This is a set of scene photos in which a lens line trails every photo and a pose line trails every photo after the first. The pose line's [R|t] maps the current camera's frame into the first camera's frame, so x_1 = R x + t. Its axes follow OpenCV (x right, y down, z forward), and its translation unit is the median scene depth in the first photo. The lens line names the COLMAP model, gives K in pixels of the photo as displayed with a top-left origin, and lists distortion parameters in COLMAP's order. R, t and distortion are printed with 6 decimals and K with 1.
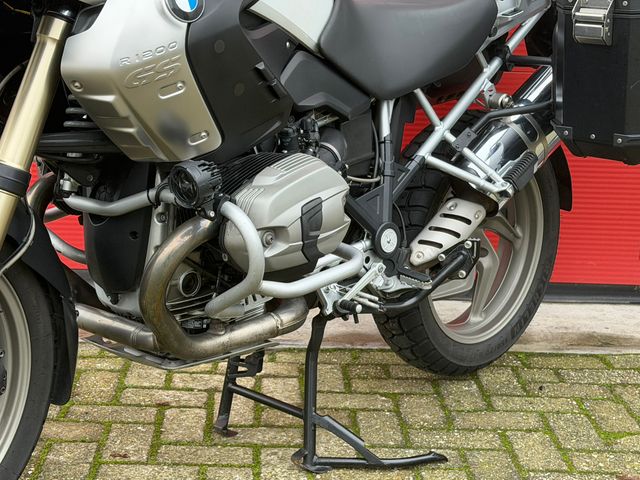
lens RADIAL K [[1254.2, 0, 316.1], [0, 1254.2, 241.2], [0, 0, 1]] dist [0.148541, 0.000000]
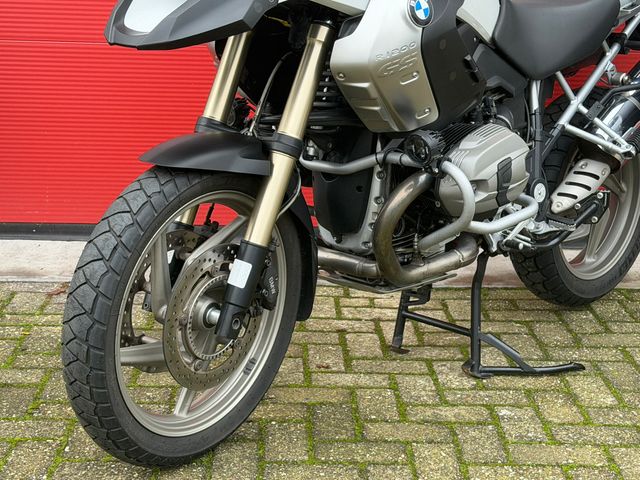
lens RADIAL K [[1254.2, 0, 321.5], [0, 1254.2, 234.3], [0, 0, 1]] dist [0.148541, 0.000000]
pose [[0.999911, -0.013321, -0.000499, -0.153924], [0.013327, 0.999782, 0.016048, 0.017252], [0.000286, -0.016053, 0.999871, -0.248637]]
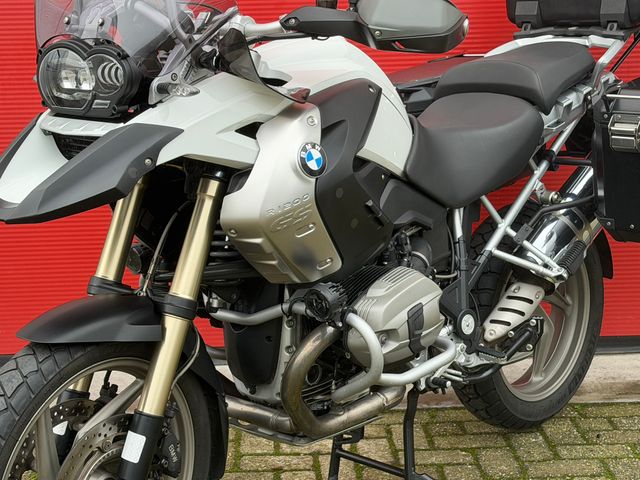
lens RADIAL K [[1254.2, 0, 316.4], [0, 1254.2, 239.5], [0, 0, 1]] dist [0.148541, 0.000000]
pose [[0.998215, -0.058755, -0.010697, -0.066324], [0.058463, 0.997956, -0.025795, -0.056749], [0.012191, 0.025123, 0.999610, -0.197187]]
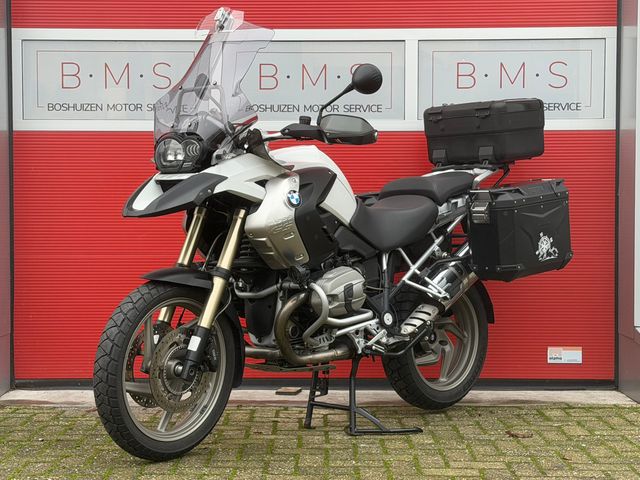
lens RADIAL K [[1254.2, 0, 318.2], [0, 1254.2, 238.7], [0, 0, 1]] dist [0.148541, 0.000000]
pose [[0.998834, -0.034279, -0.033979, 0.017377], [0.025999, 0.975243, -0.219604, 0.307659], [0.040666, 0.218465, 0.974997, -0.995835]]
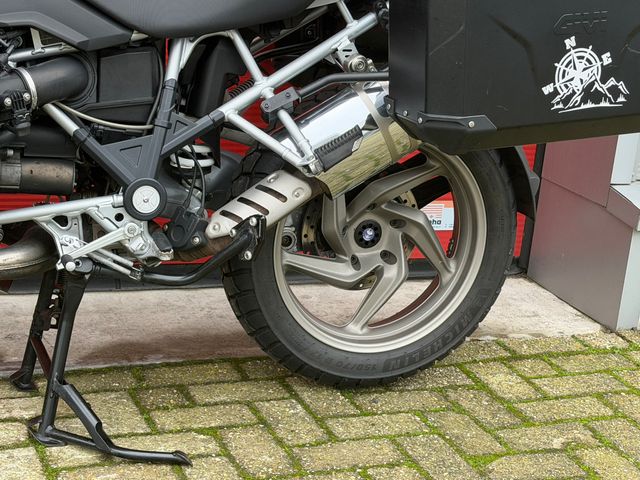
lens RADIAL K [[1254.2, 0, 328.4], [0, 1254.2, 248.5], [0, 0, 1]] dist [0.148541, 0.000000]
pose [[0.902606, 0.159982, -0.399636, 0.507473], [-0.160223, 0.986527, 0.033051, -0.015545], [0.399540, 0.034199, 0.916078, 0.242350]]
